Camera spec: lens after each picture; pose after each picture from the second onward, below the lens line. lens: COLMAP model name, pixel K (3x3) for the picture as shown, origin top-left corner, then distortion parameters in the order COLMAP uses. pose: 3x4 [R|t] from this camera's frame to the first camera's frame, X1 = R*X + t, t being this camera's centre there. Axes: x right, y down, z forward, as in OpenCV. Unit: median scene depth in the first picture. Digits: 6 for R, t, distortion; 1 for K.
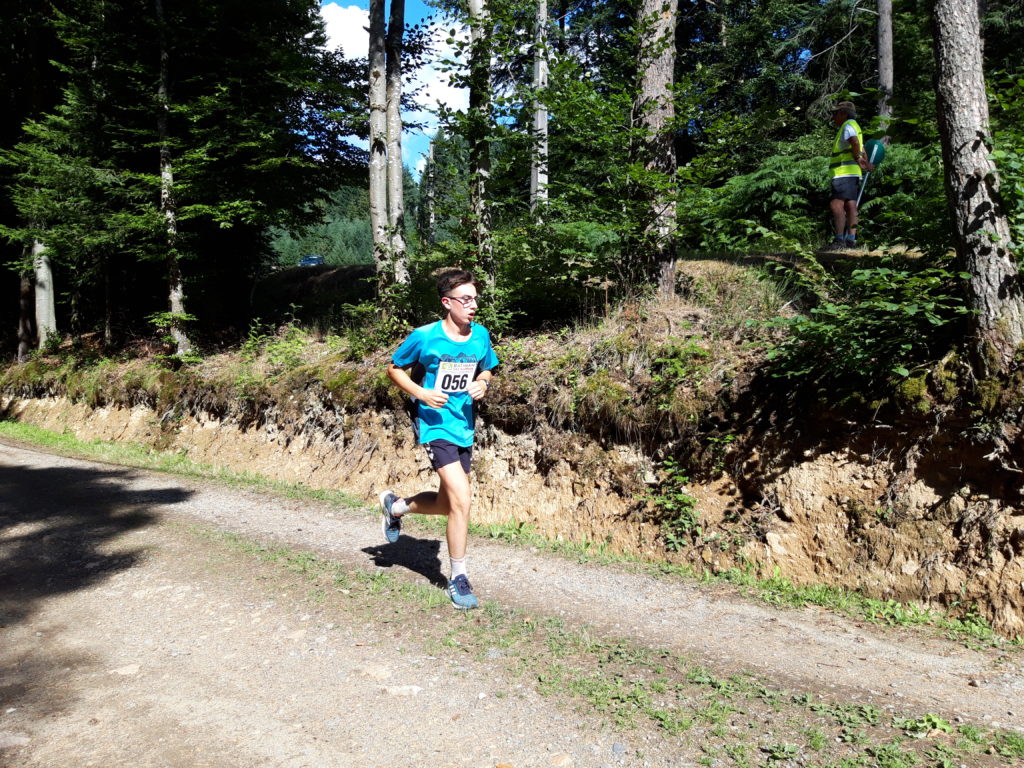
lens RADIAL K [[787.3, 0, 513.7], [0, 787.3, 392.6], [0, 0, 1]] dist [0.089148, -0.173873]
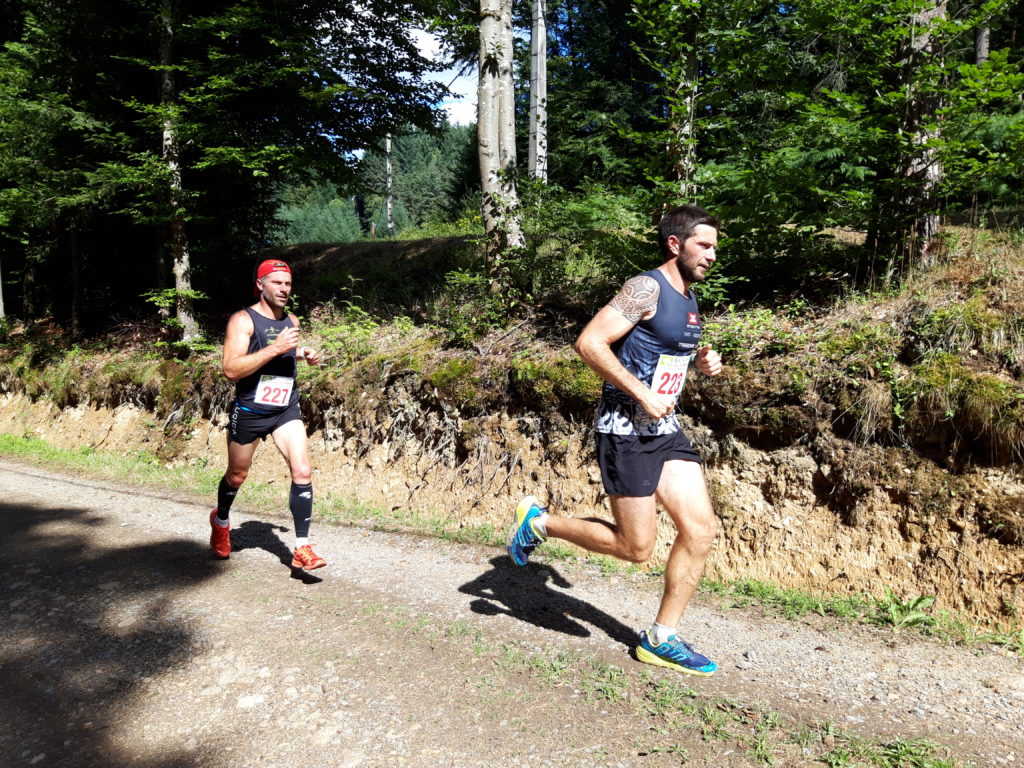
lens RADIAL K [[789.2, 0, 497.1], [0, 789.2, 383.1], [0, 0, 1]] dist [0.092044, -0.169102]
pose [[0.997457, -0.001346, 0.071261, -0.287571], [0.001704, 0.999986, -0.004967, -0.001640], [-0.071253, 0.005076, 0.997445, 0.305333]]
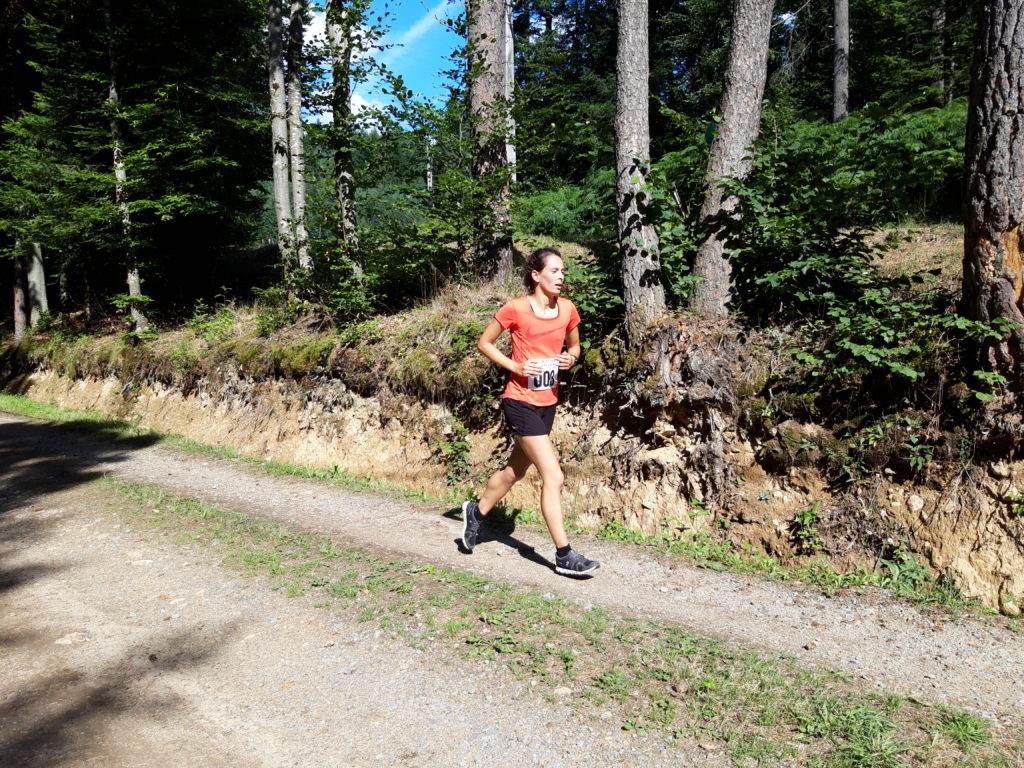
lens RADIAL K [[797.8, 0, 521.5], [0, 797.8, 390.5], [0, 0, 1]] dist [0.075371, -0.149635]
pose [[0.999437, -0.014246, -0.030375, 0.272521], [0.015430, 0.999116, 0.039116, -0.002157], [0.029790, -0.039562, 0.998773, -0.215392]]
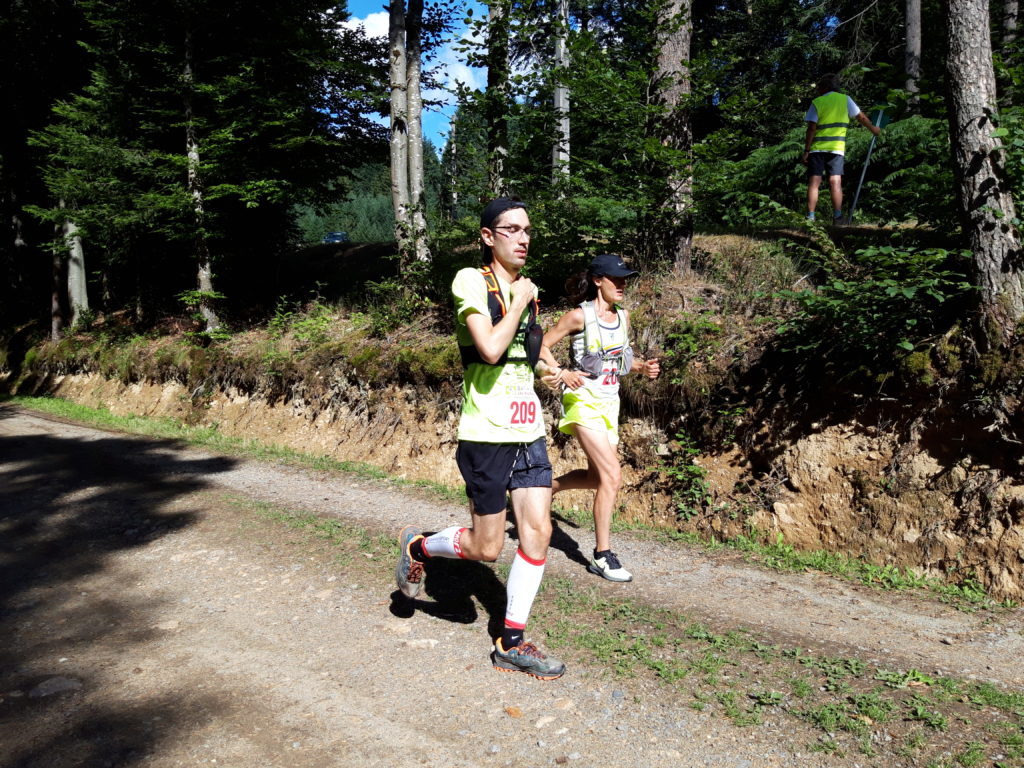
lens RADIAL K [[786.3, 0, 514.0], [0, 786.3, 392.6], [0, 0, 1]] dist [0.097407, -0.187052]
pose [[0.999528, -0.002285, -0.030636, 0.008655], [0.003244, 0.999506, 0.031266, 0.000235], [0.030549, -0.031351, 0.999041, -0.026709]]
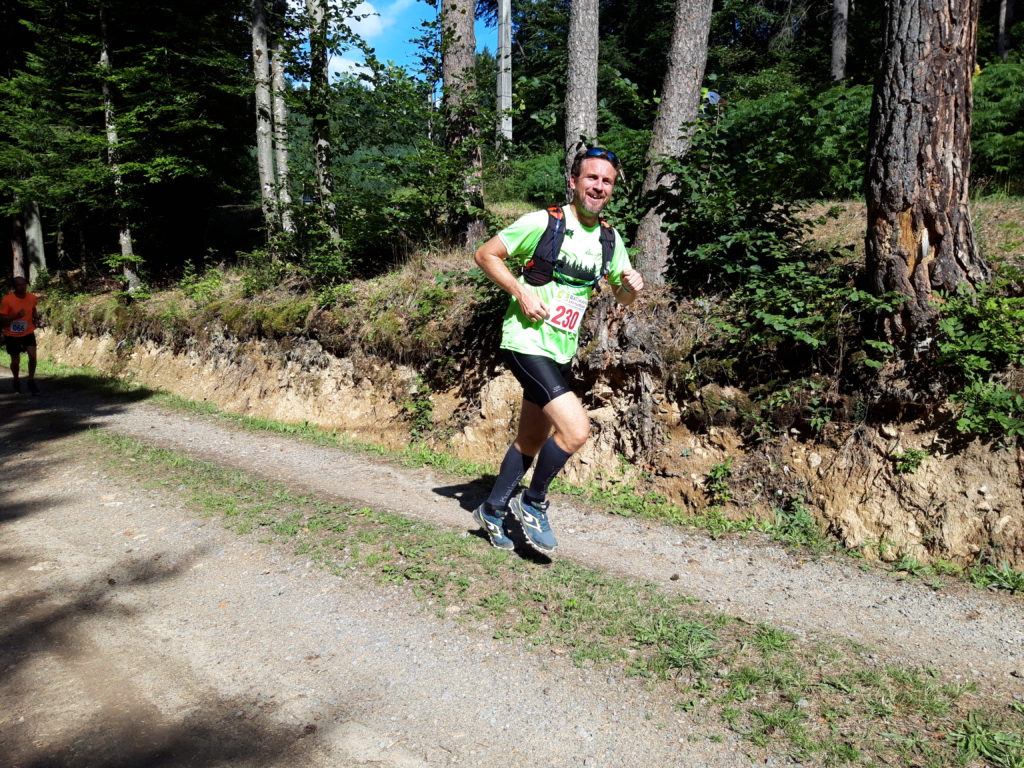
lens RADIAL K [[797.0, 0, 522.9], [0, 797.0, 390.0], [0, 0, 1]] dist [0.073202, -0.140713]
pose [[0.999410, 0.000191, -0.034357, 0.333531], [0.002718, 0.996412, 0.084595, -0.003958], [0.034250, -0.084638, 0.995823, -0.273339]]
